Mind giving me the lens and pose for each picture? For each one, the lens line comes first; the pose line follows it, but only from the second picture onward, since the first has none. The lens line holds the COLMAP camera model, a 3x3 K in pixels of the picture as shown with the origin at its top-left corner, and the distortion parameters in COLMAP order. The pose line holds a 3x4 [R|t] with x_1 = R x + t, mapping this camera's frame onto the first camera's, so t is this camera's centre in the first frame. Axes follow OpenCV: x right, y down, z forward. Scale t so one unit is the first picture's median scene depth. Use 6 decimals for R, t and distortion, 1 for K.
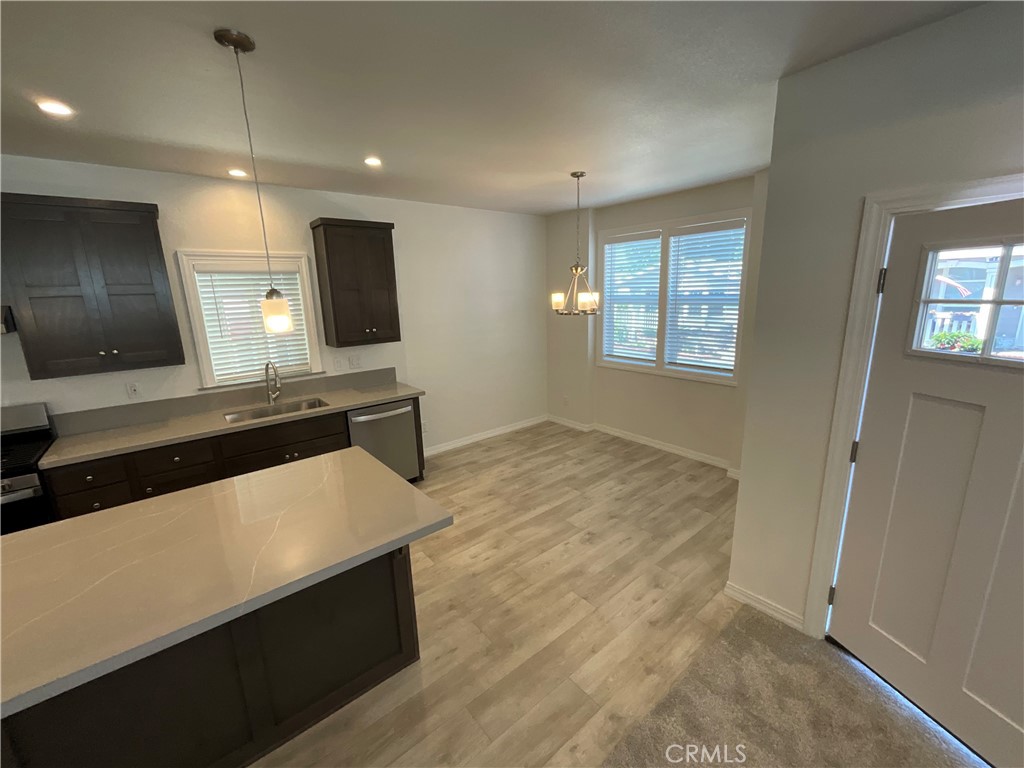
lens RADIAL K [[416.5, 0, 513.2], [0, 416.5, 384.4], [0, 0, 1]] dist [-0.004074, 0.001775]
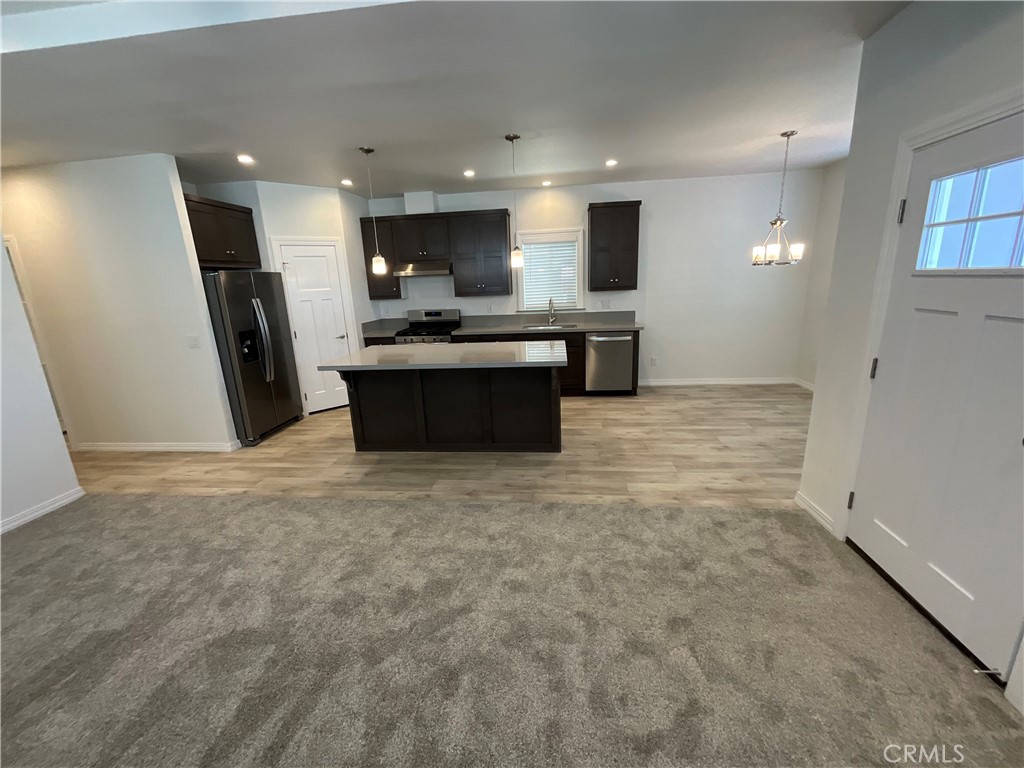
lens RADIAL K [[416.5, 0, 513.2], [0, 416.5, 384.9], [0, 0, 1]] dist [-0.004074, 0.001775]
pose [[0.700457, 0.176809, -0.691447, 0.572463], [-0.134750, 0.984166, 0.115154, 0.129048], [0.700859, 0.012512, 0.713190, -0.307521]]
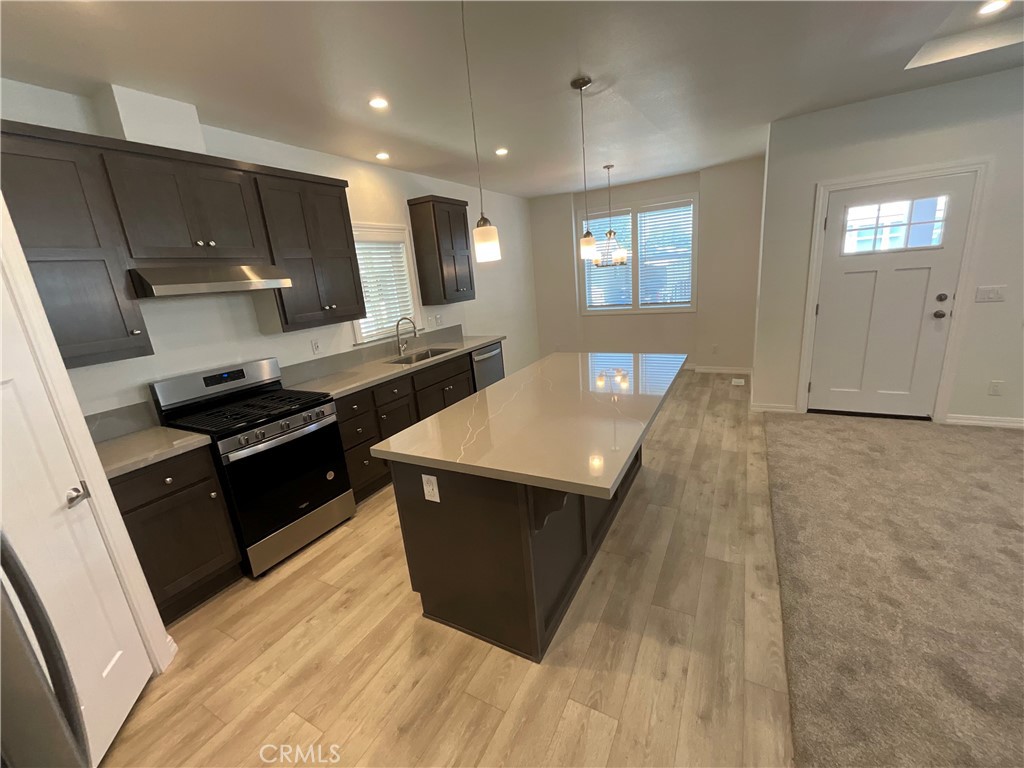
lens RADIAL K [[416.5, 0, 513.2], [0, 416.5, 384.8], [0, 0, 1]] dist [-0.004074, 0.001775]
pose [[0.925867, -0.146756, 0.348186, -0.831333], [0.140639, 0.989130, 0.042928, 0.143019], [-0.350701, 0.009223, 0.936442, -0.242441]]
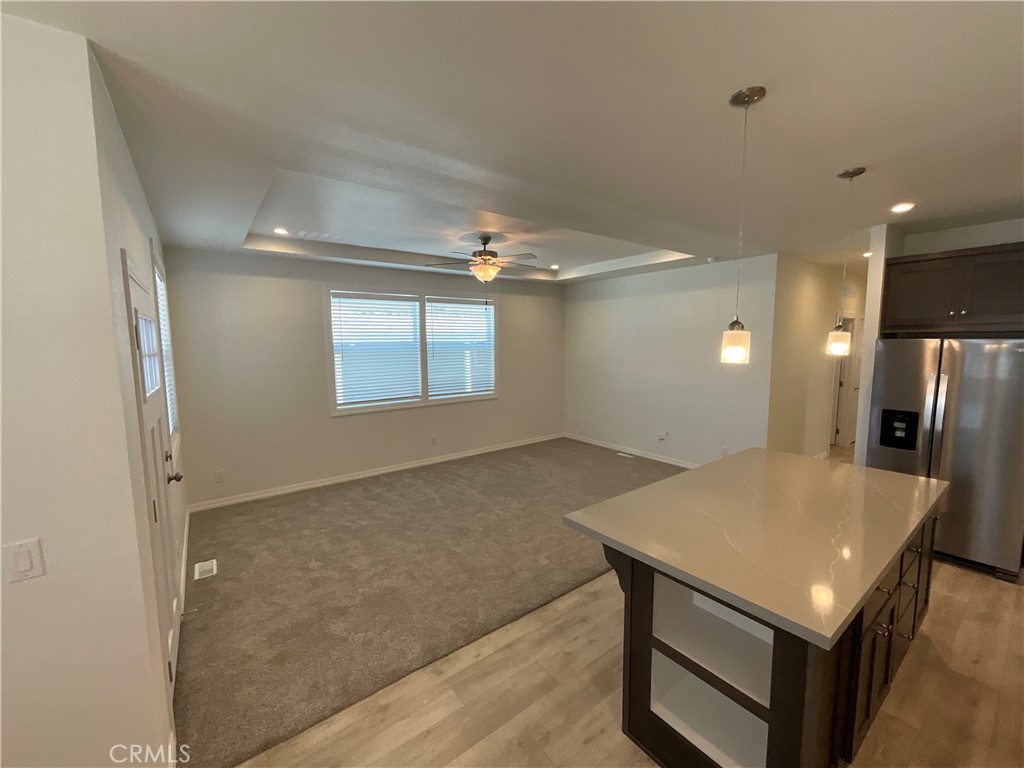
lens RADIAL K [[416.5, 0, 511.9], [0, 416.5, 385.7], [0, 0, 1]] dist [-0.004074, 0.001775]
pose [[-0.998212, 0.036538, 0.047309, -0.039178], [0.049699, 0.947051, 0.317214, -0.234798], [-0.033214, 0.318998, -0.947173, 1.110645]]
